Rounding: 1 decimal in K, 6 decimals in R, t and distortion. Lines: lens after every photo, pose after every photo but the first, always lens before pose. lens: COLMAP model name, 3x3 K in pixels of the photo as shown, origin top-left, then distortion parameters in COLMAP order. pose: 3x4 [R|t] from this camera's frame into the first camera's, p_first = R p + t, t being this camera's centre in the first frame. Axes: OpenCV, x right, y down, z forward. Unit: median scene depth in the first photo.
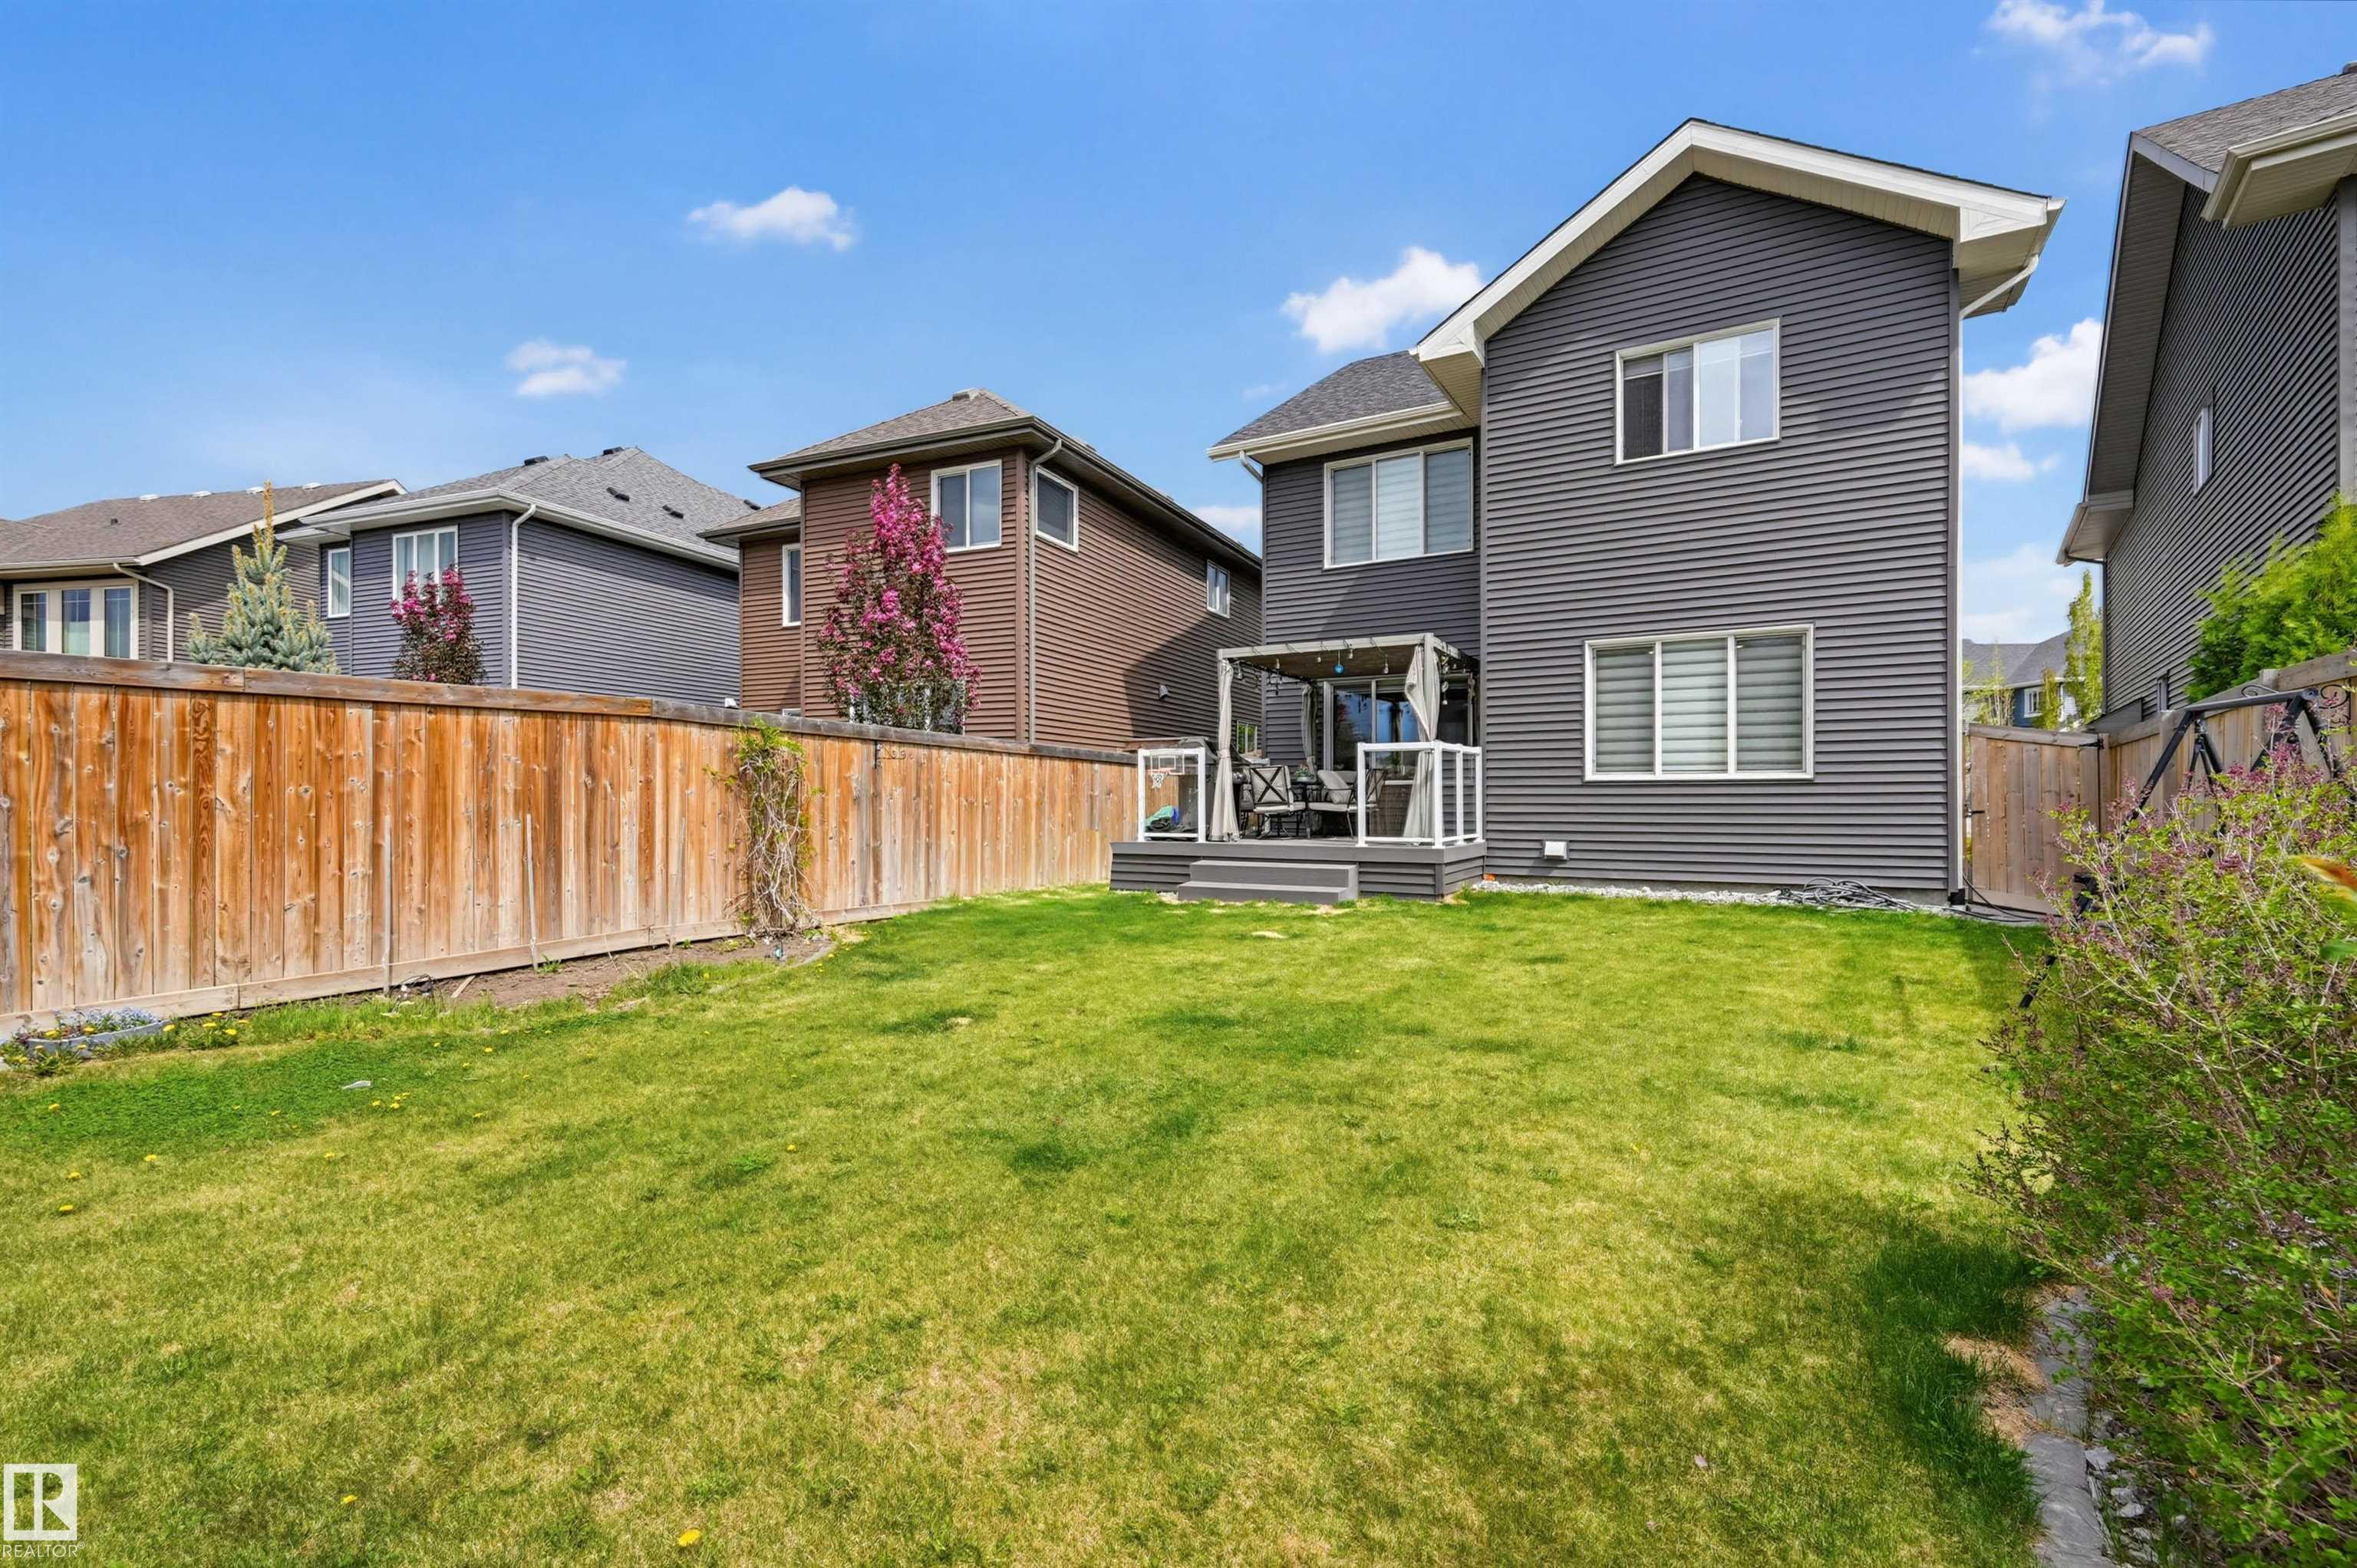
lens RADIAL K [[1005.3, 0, 1178.5], [0, 1005.3, 784.0], [0, 0, 1]] dist [0.001296, 0.000305]
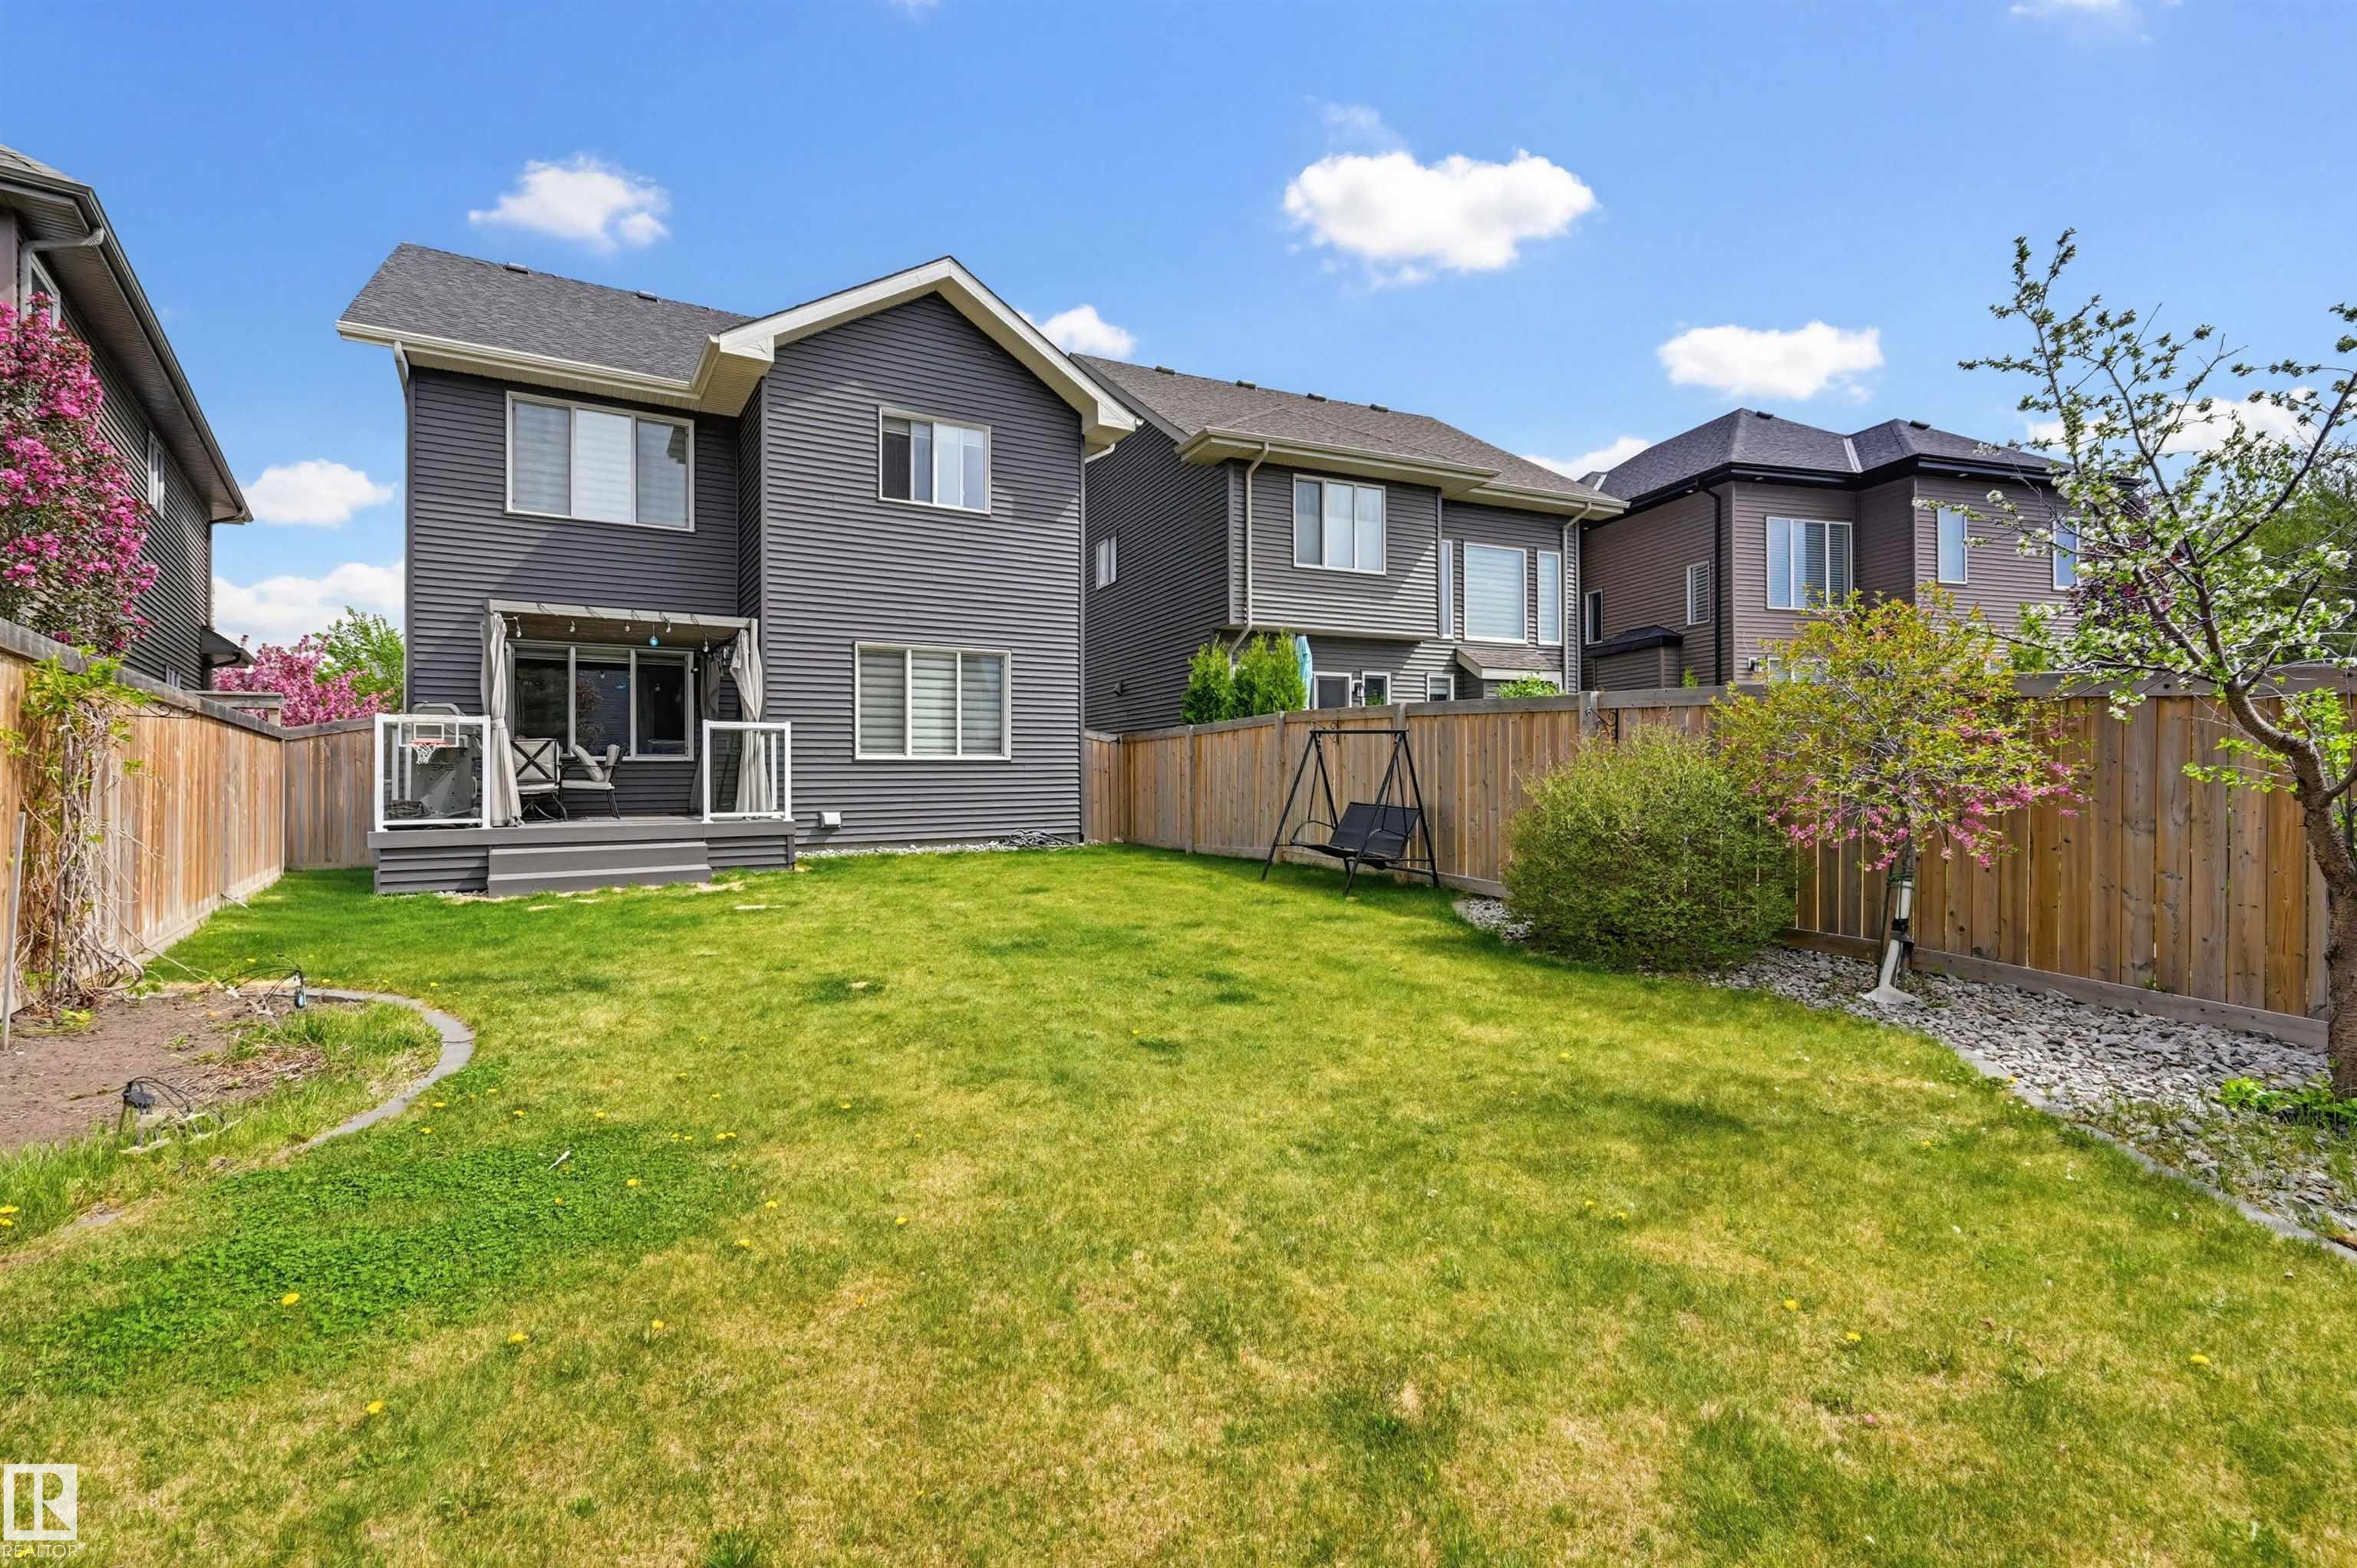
lens RADIAL K [[1015.9, 0, 1187.6], [0, 1015.9, 753.1], [0, 0, 1]] dist [-0.002287, 0.000005]
pose [[0.485355, 0.015098, 0.874187, -0.461040], [-0.009344, 0.999883, -0.012081, -0.000284], [-0.874267, -0.002305, 0.485439, 0.080535]]
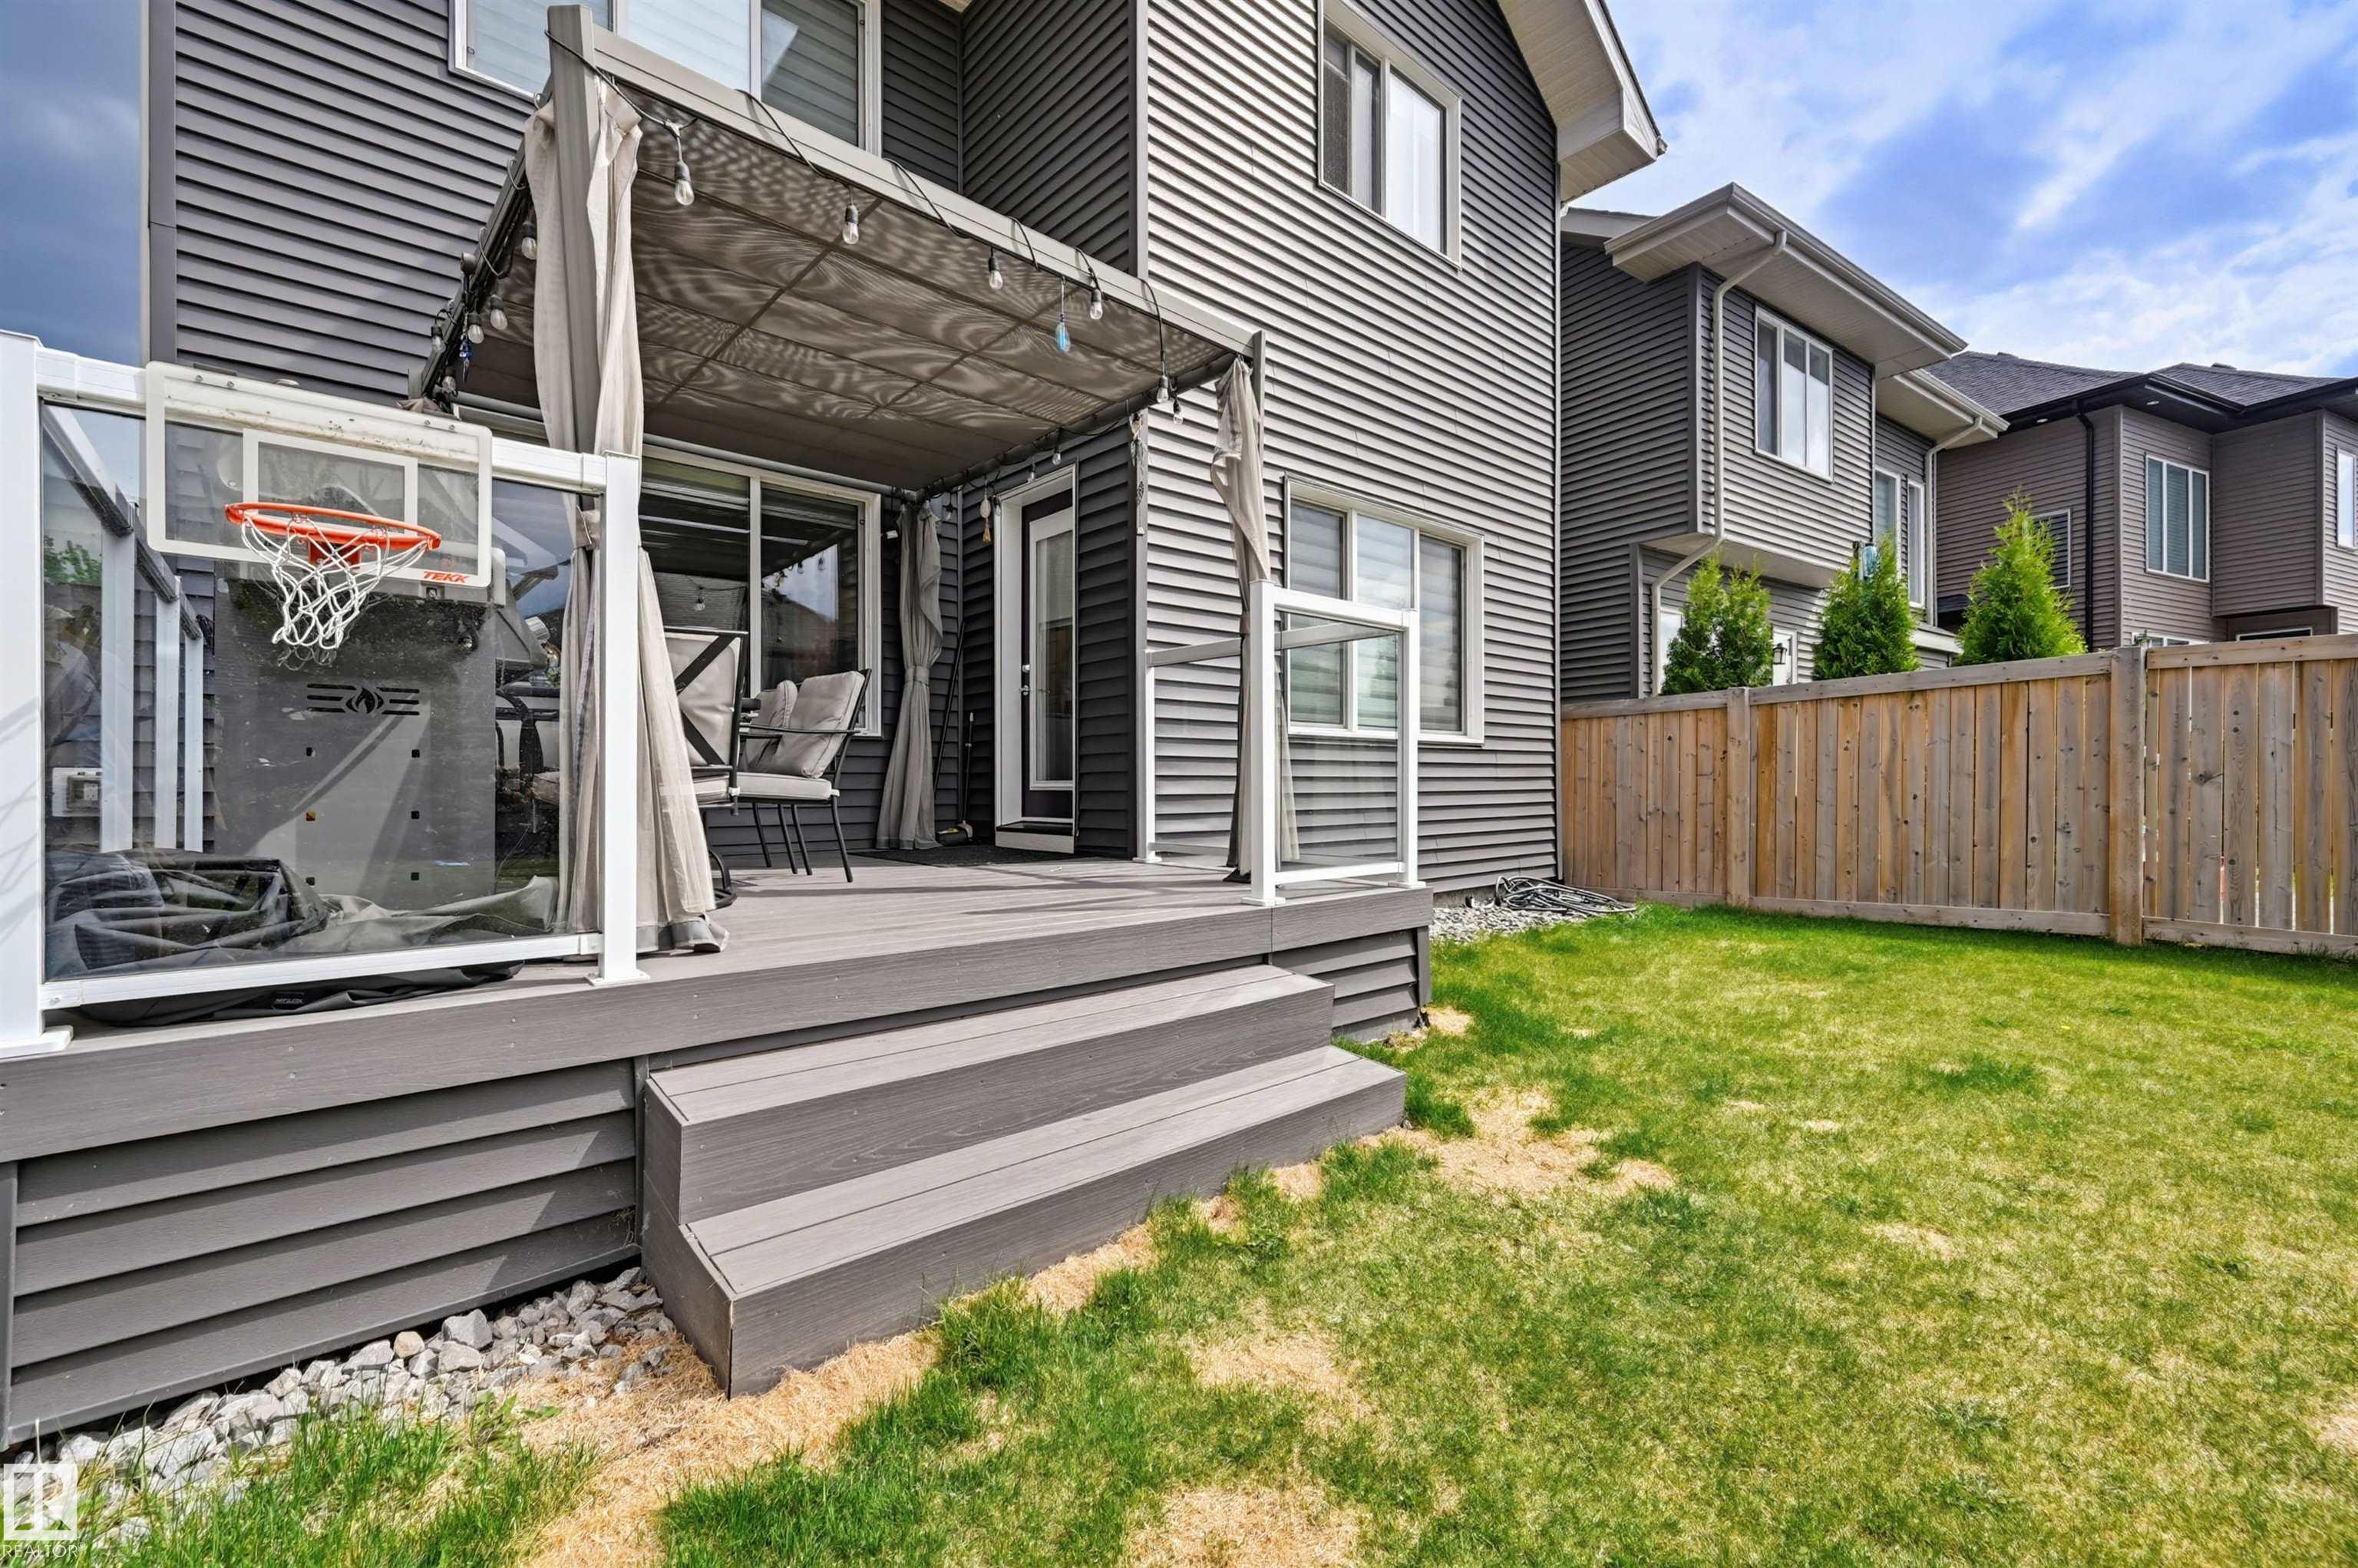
lens RADIAL K [[963.3, 0, 1179.0], [0, 963.3, 784.0], [0, 0, 1]] dist [-0.000256, -0.000242]
pose [[0.330625, -0.002093, 0.943760, -0.112344], [-0.015029, 0.999859, 0.007483, 0.020995], [-0.943642, -0.016657, 0.330547, 0.900849]]
